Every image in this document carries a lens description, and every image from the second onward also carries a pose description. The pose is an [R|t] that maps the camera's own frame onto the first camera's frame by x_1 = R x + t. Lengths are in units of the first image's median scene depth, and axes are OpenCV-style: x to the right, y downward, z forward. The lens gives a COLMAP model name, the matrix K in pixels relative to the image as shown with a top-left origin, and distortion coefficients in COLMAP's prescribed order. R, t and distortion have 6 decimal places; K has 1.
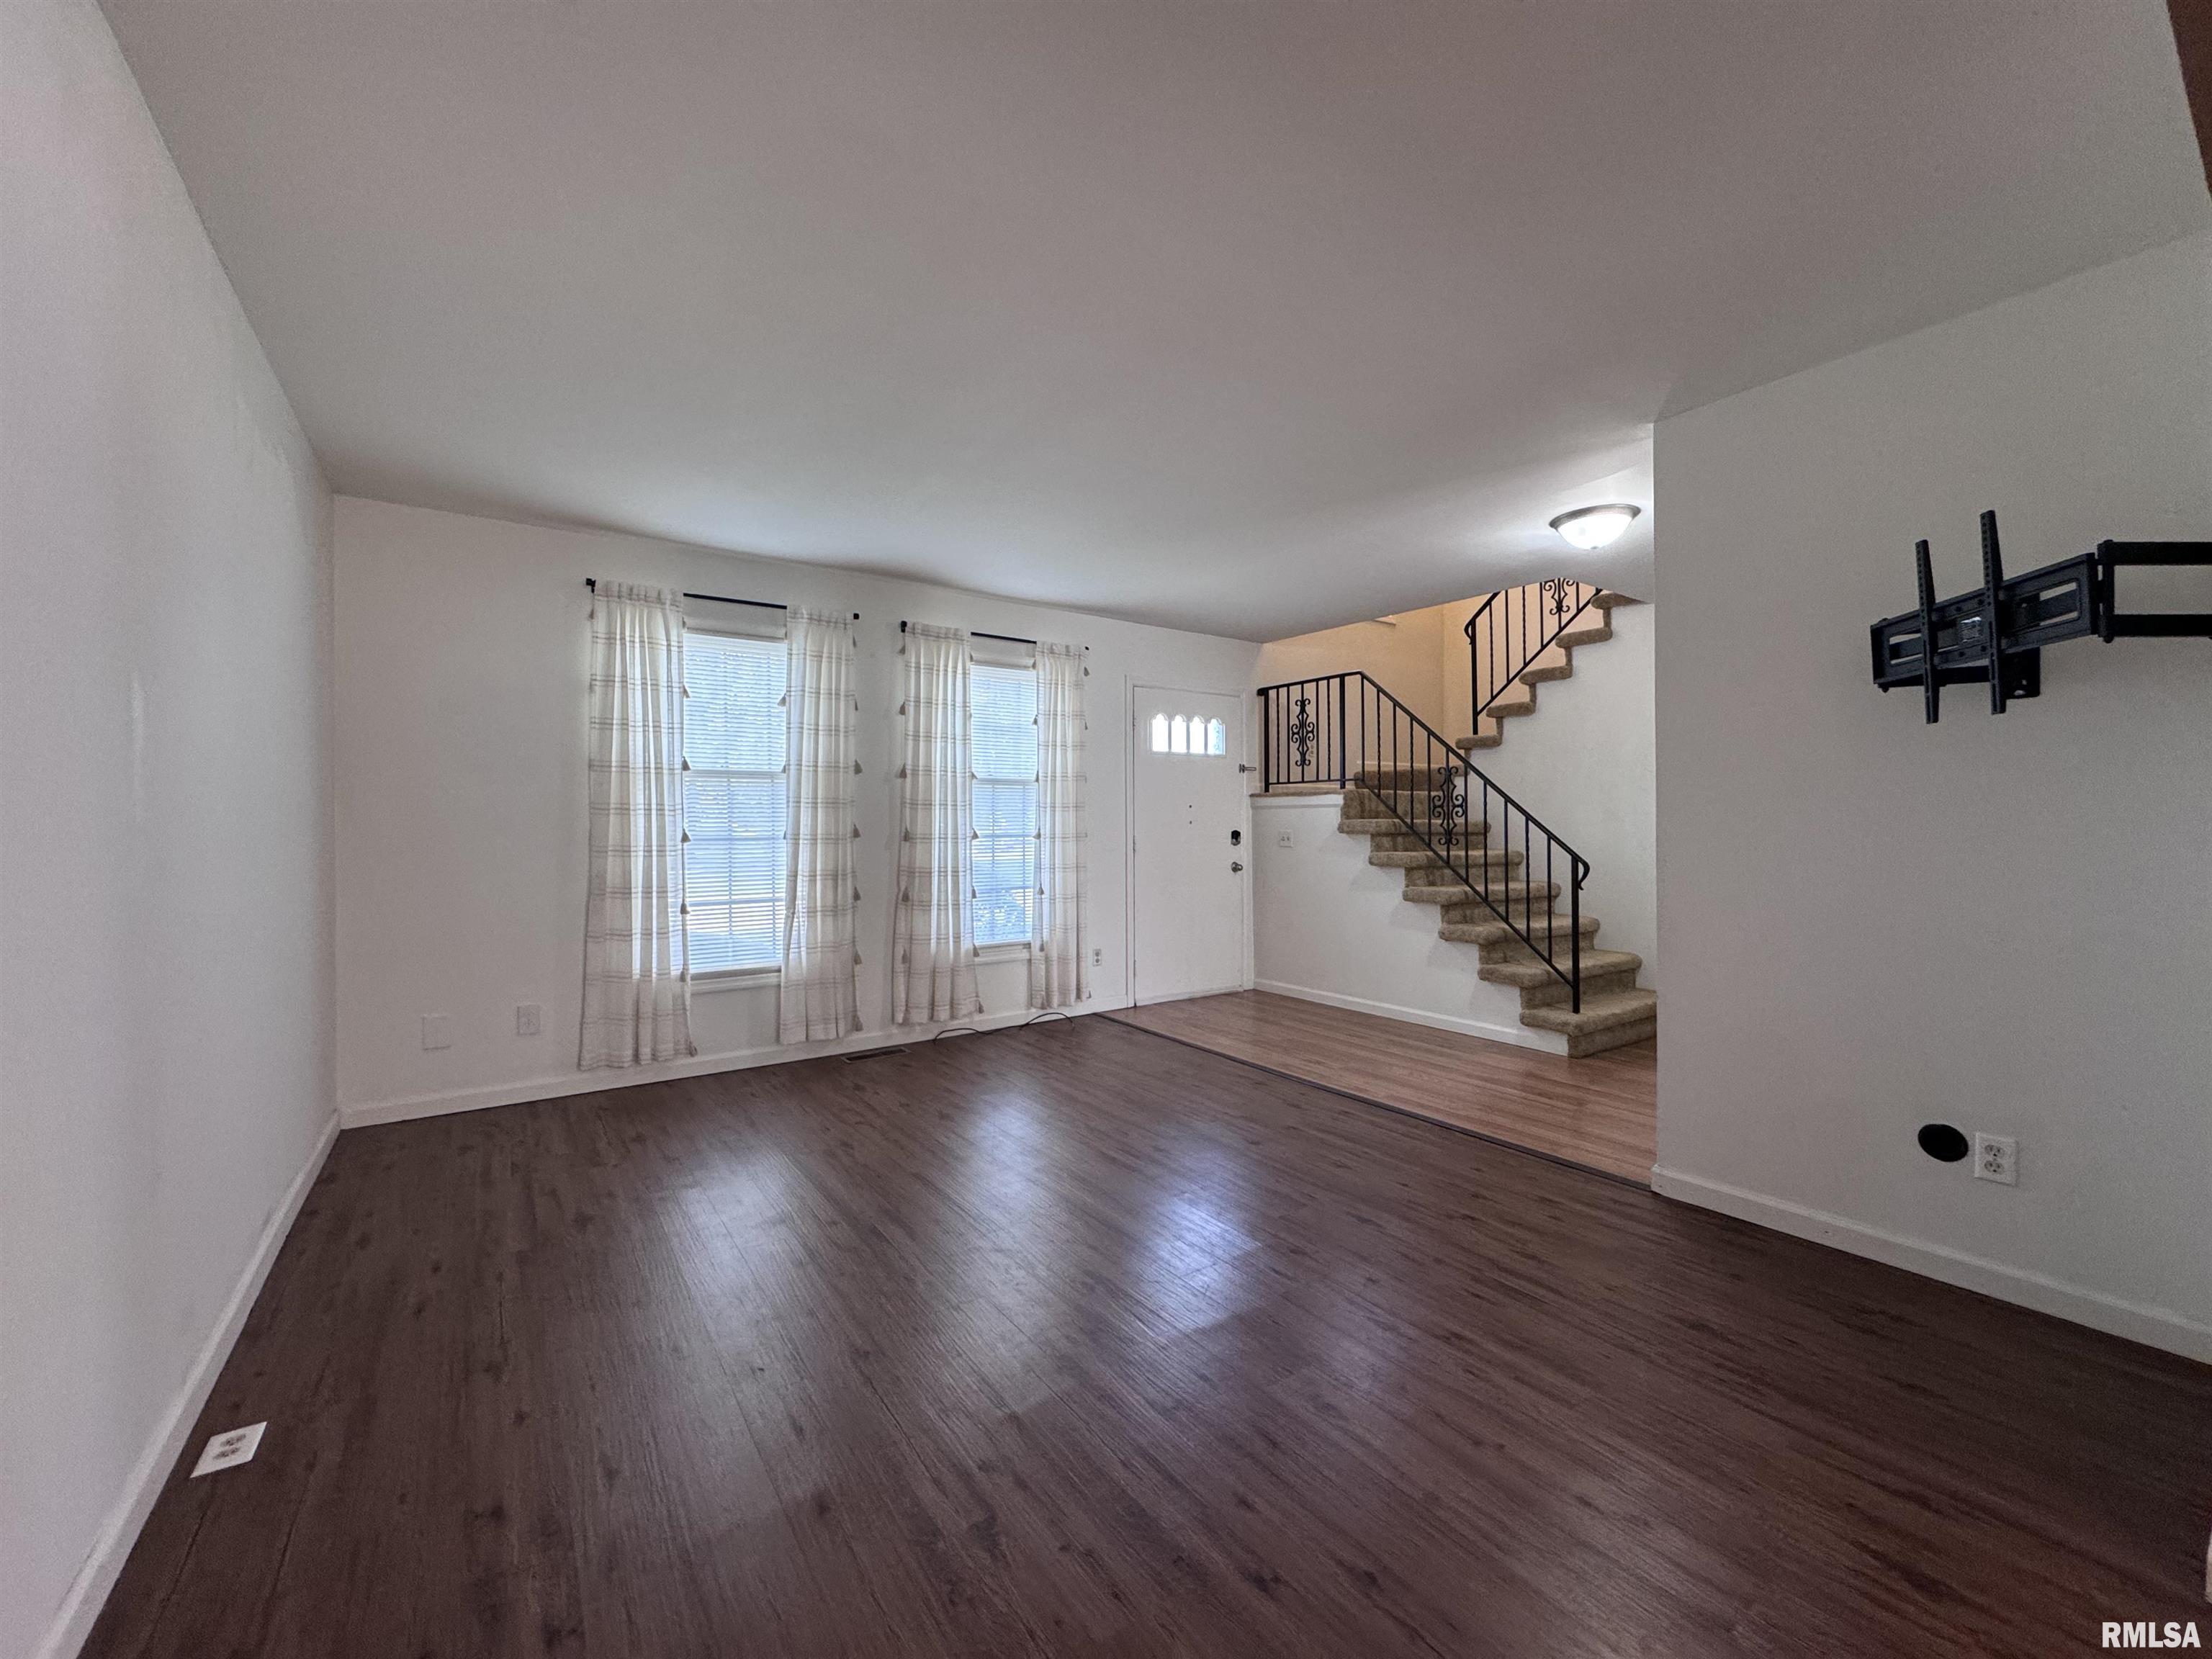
lens RADIAL K [[886.6, 0, 1108.7], [0, 886.6, 830.5], [0, 0, 1]] dist [-0.002695, 0.000590]
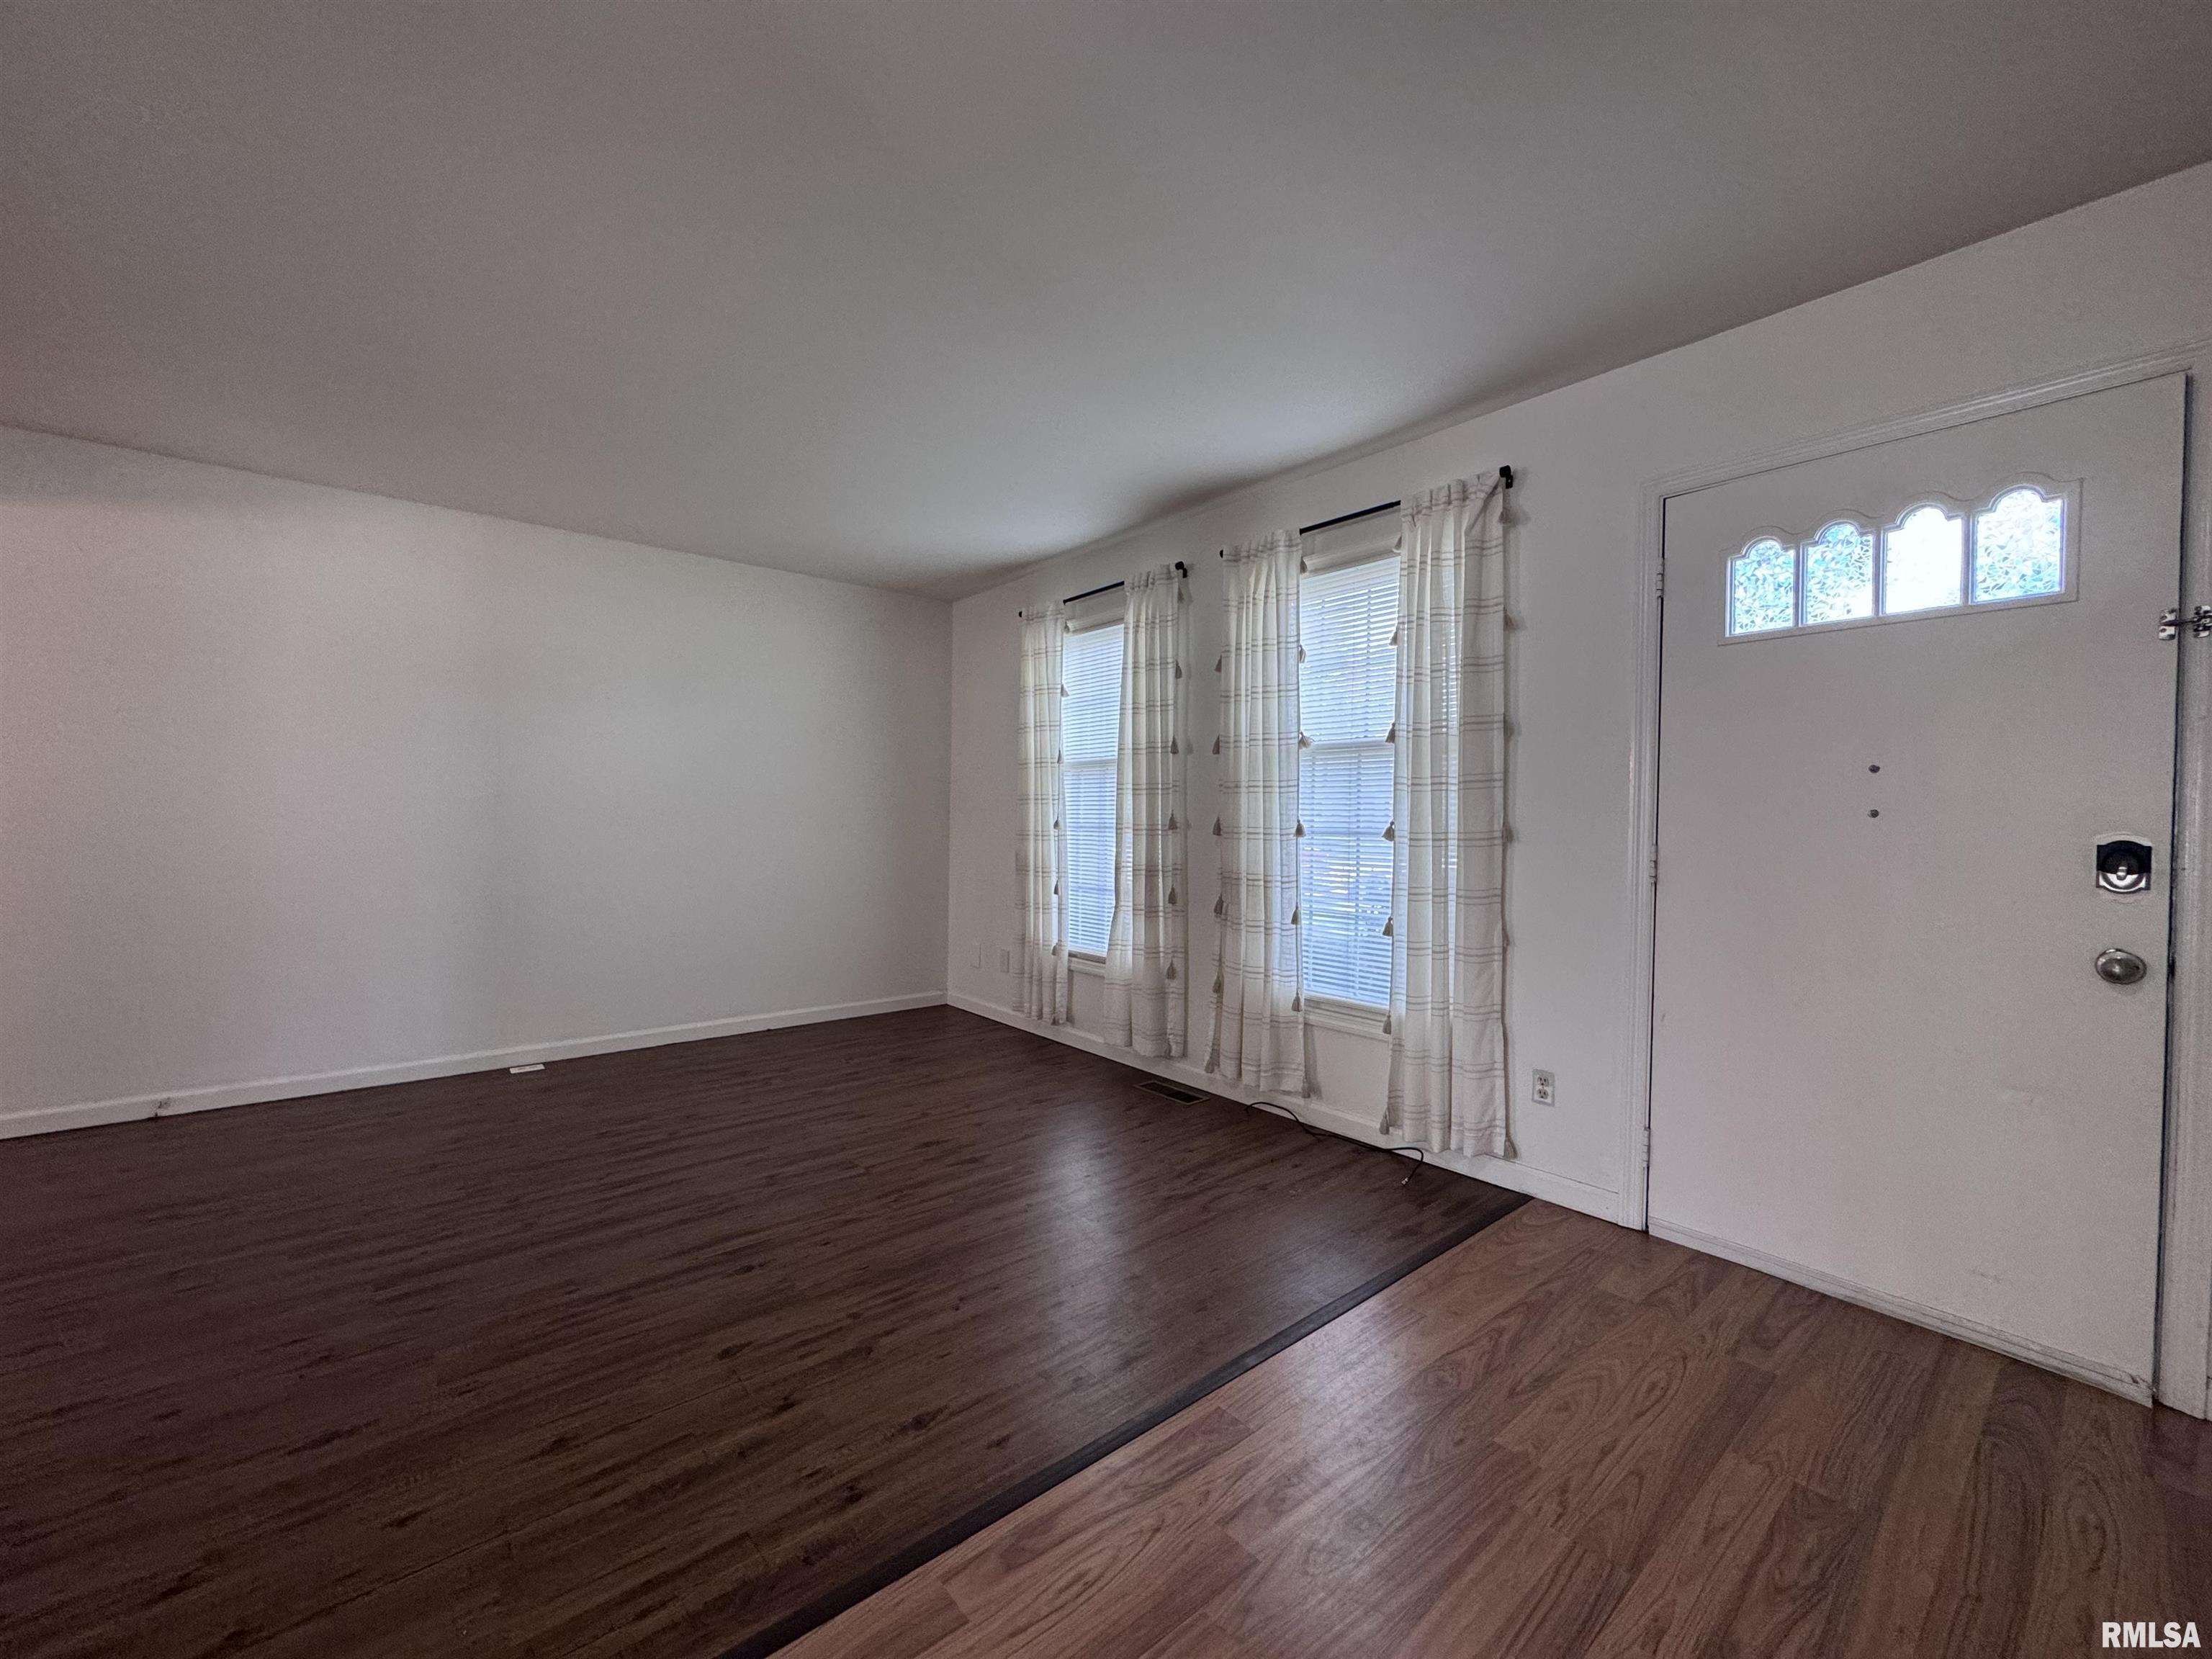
lens RADIAL K [[886.6, 0, 1109.2], [0, 886.6, 826.7], [0, 0, 1]] dist [-0.002695, 0.000590]
pose [[0.081051, 0.015341, -0.996592, 0.482364], [-0.017460, 0.999750, 0.013970, -0.004040], [0.996557, 0.016268, 0.081298, 0.758868]]
